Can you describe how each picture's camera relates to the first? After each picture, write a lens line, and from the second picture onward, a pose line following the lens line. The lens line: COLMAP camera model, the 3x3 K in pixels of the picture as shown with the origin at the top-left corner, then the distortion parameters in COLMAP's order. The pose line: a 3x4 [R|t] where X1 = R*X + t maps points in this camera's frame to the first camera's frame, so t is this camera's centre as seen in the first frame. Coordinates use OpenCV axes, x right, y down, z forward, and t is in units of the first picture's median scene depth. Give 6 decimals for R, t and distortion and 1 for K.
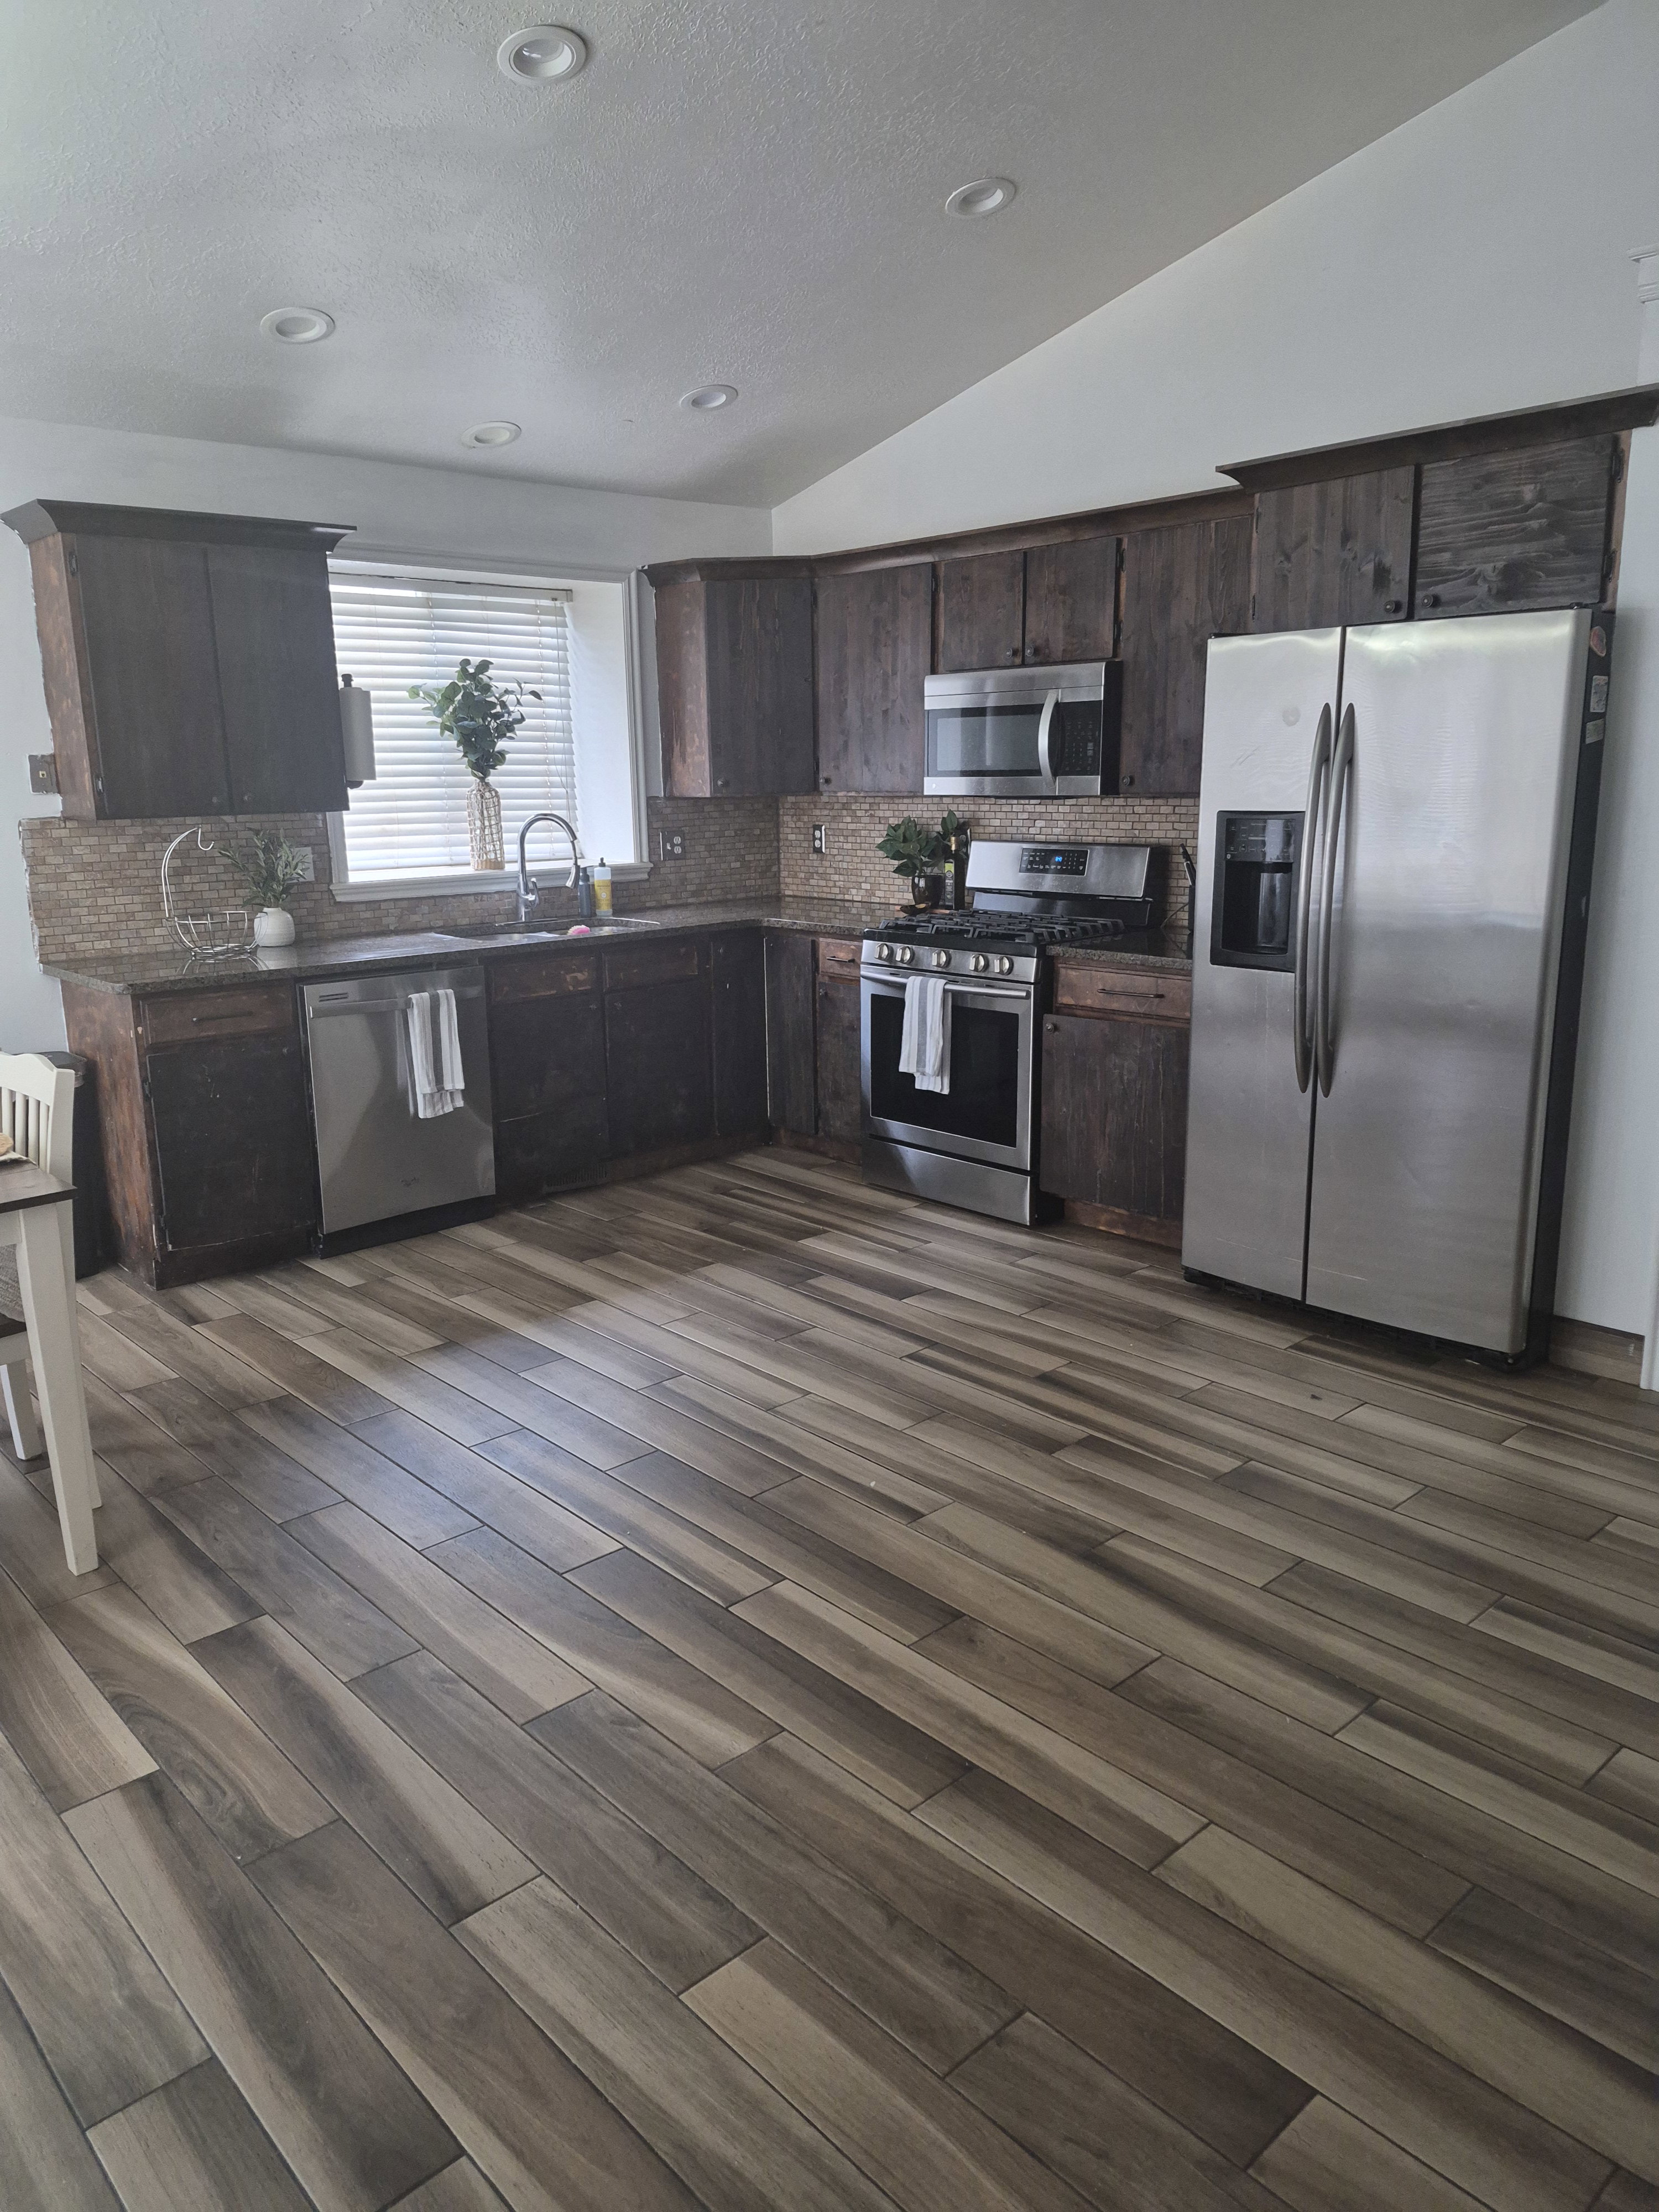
lens RADIAL K [[1521.8, 0, 785.9], [0, 1521.8, 1105.3], [0, 0, 1]] dist [0.103403, -0.154133]
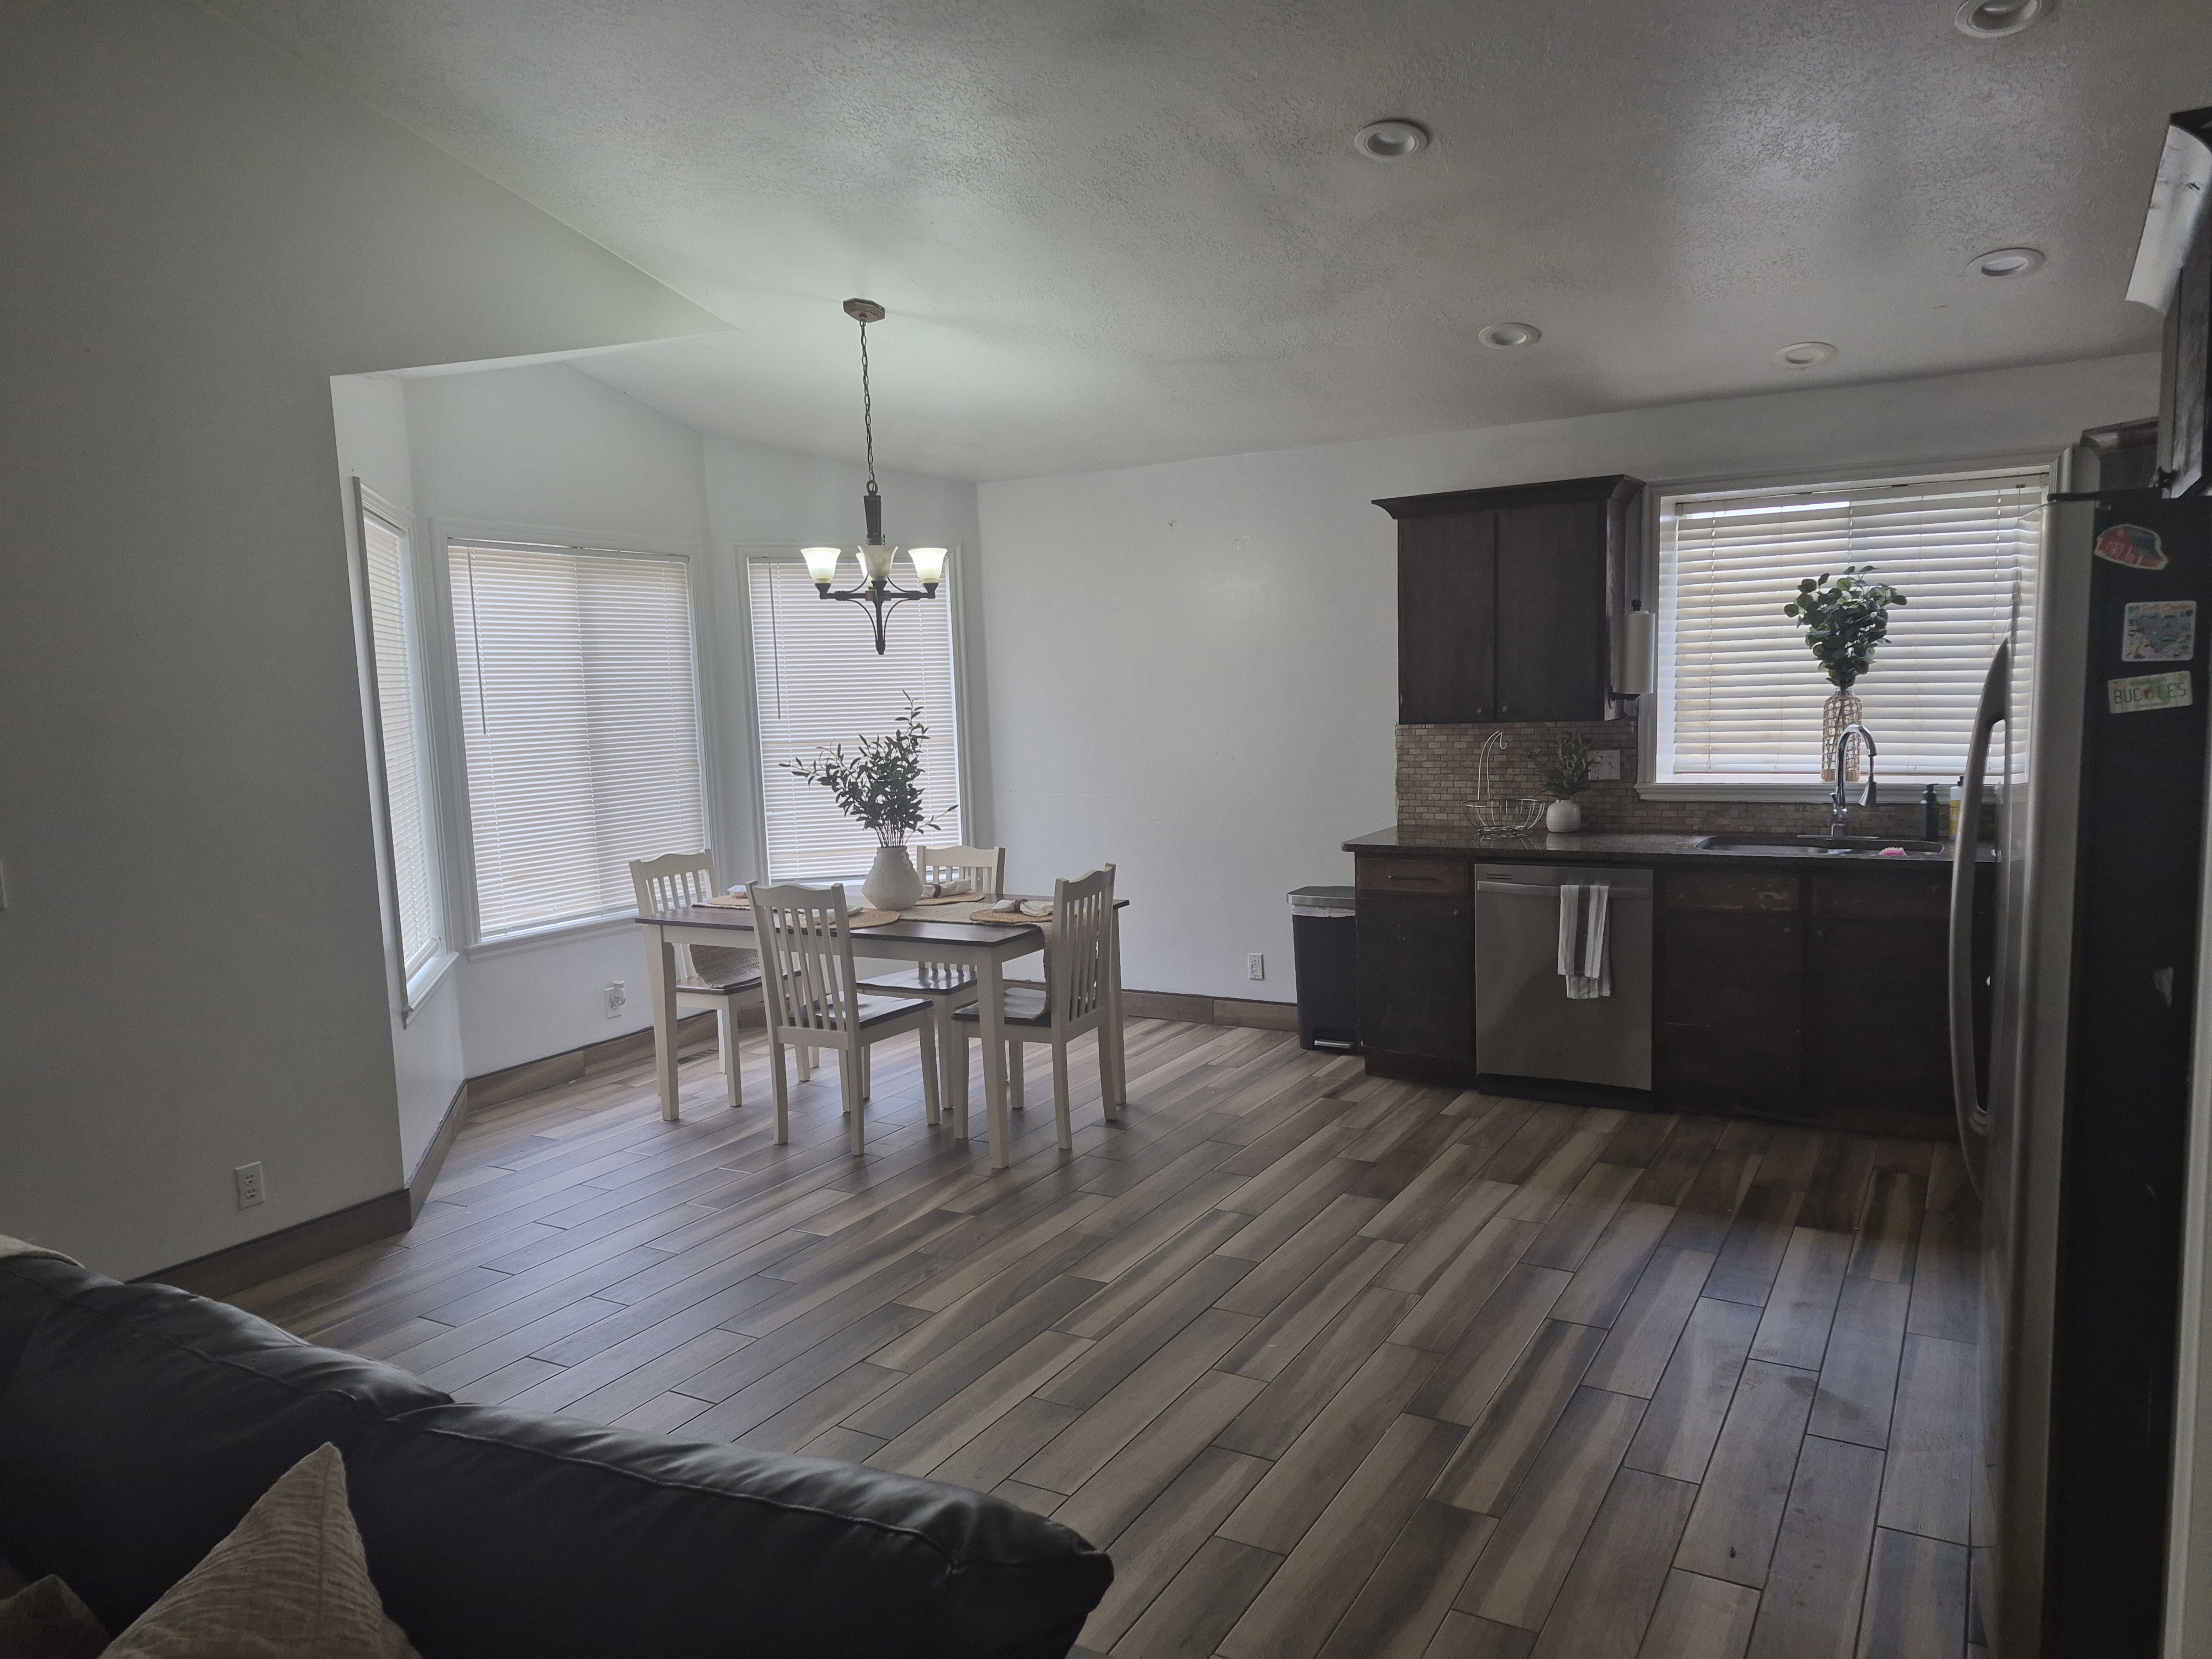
lens RADIAL K [[1521.8, 0, 1110.1], [0, 1521.8, 876.4], [0, 0, 1]] dist [0.103403, -0.154133]
pose [[0.306339, 0.133744, -0.942480, 0.705481], [-0.184063, 0.979718, 0.079201, -0.105835], [0.933958, 0.149213, 0.324743, 0.324215]]
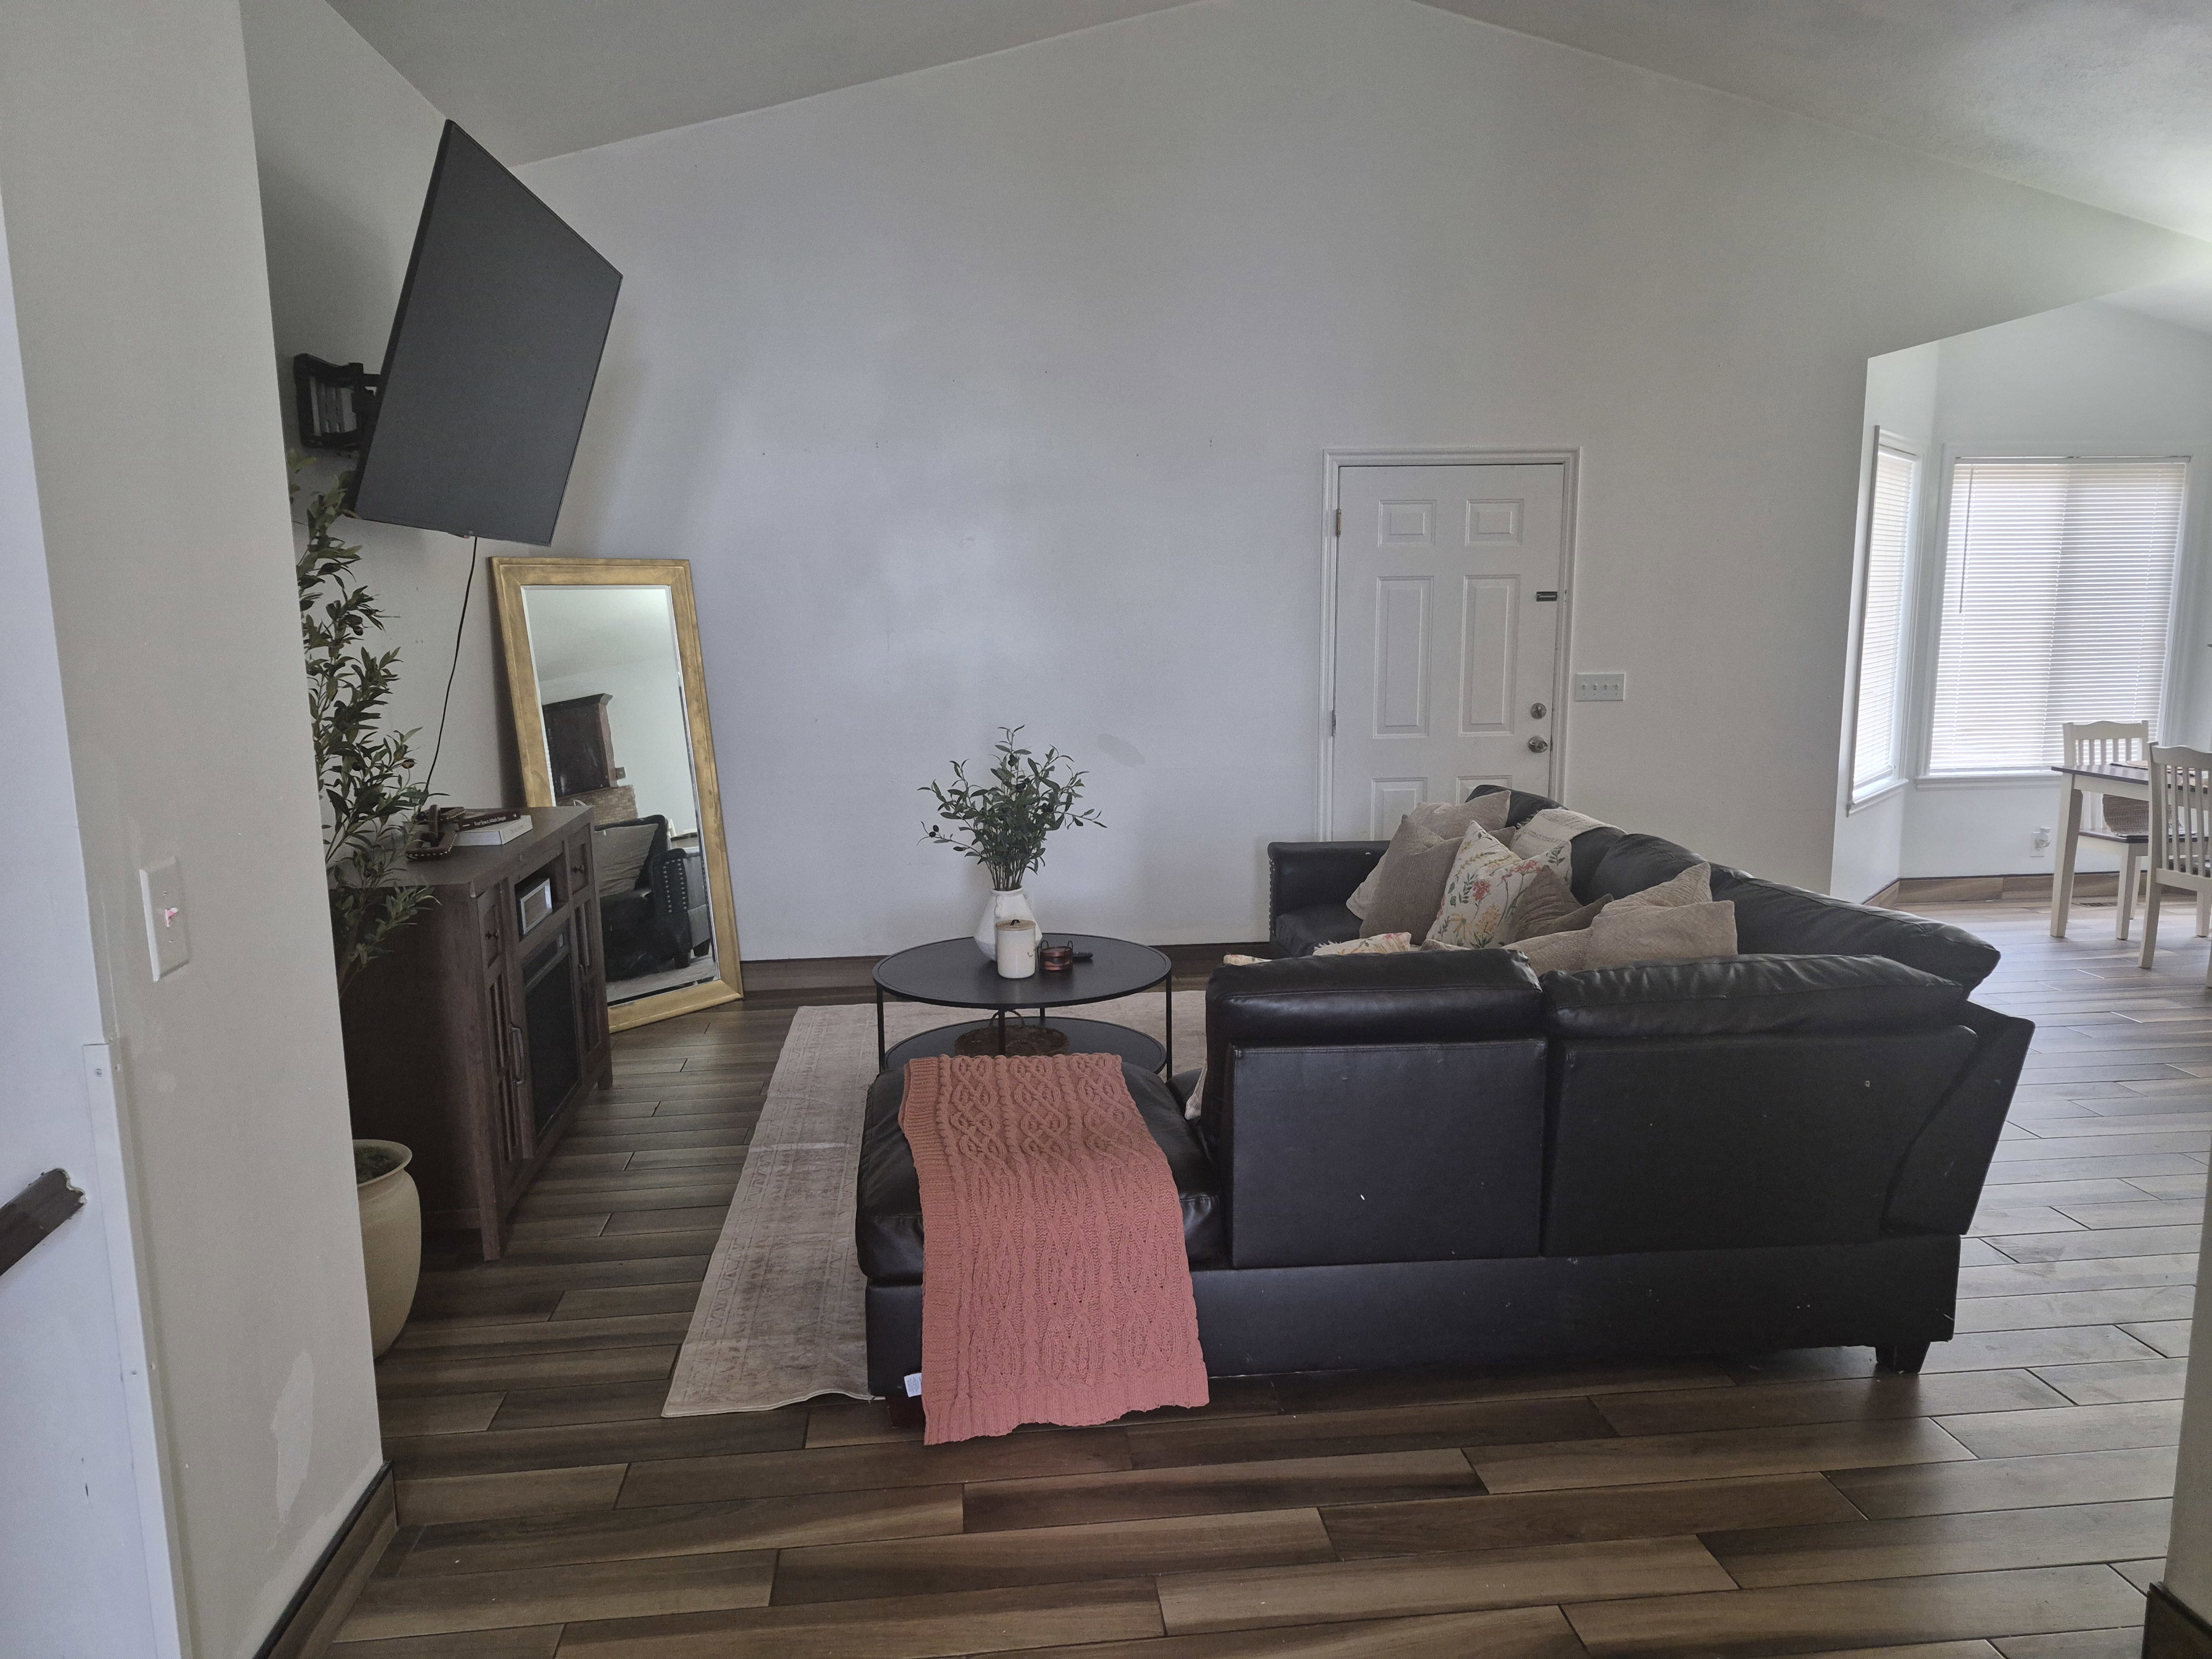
lens RADIAL K [[1521.8, 0, 1110.1], [0, 1521.8, 876.4], [0, 0, 1]] dist [0.103403, -0.154133]
pose [[-0.586375, 0.171218, -0.791738, 1.211910], [-0.148138, 0.938257, 0.312617, -0.143260], [0.796379, 0.300598, -0.524807, 0.470952]]
